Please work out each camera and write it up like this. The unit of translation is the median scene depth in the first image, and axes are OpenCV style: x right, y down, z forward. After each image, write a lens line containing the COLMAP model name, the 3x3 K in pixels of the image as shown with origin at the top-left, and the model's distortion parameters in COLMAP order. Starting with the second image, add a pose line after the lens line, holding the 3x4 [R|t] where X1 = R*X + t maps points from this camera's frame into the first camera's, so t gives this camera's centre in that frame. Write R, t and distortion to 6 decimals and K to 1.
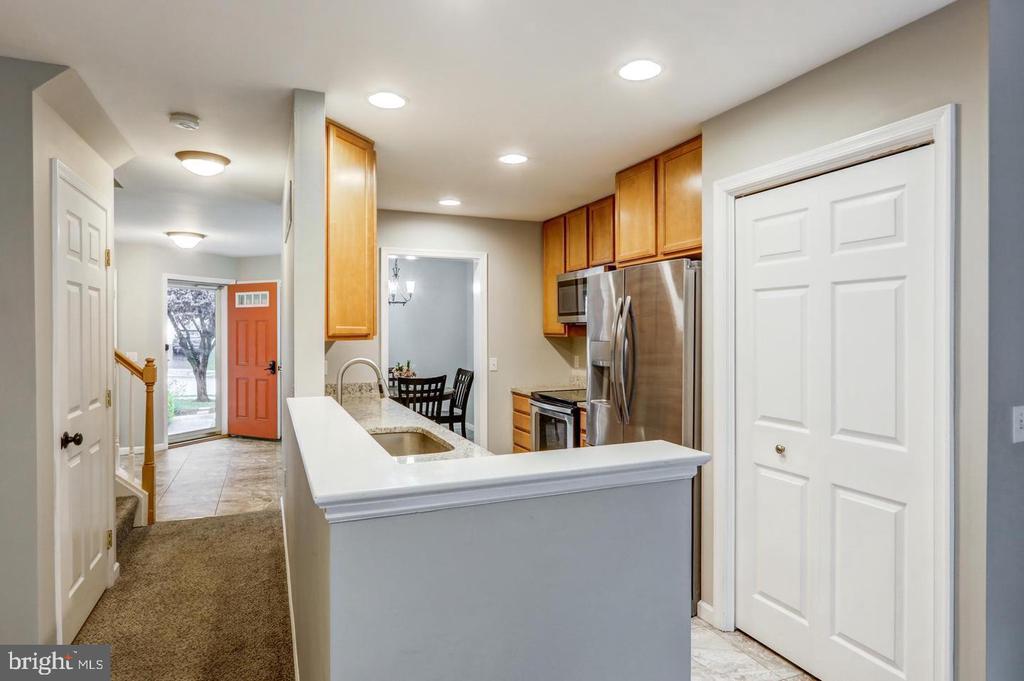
lens RADIAL K [[584.4, 0, 512.0], [0, 584.4, 340.5], [0, 0, 1]] dist [0.002441, 0.001334]
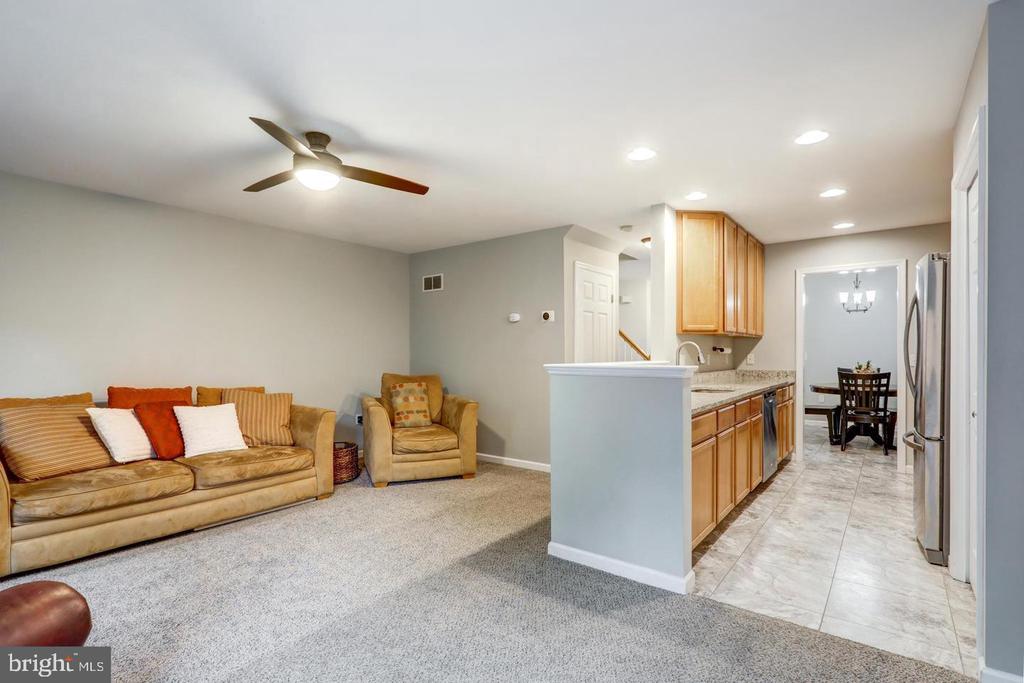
lens RADIAL K [[492.4, 0, 512.0], [0, 492.4, 341.5], [0, 0, 1]] dist [-0.000360, -0.000131]
pose [[0.491701, -0.016354, -0.870611, 0.350912], [-0.010303, 0.999644, -0.024597, 0.031193], [0.870703, 0.021064, 0.491358, -0.089930]]
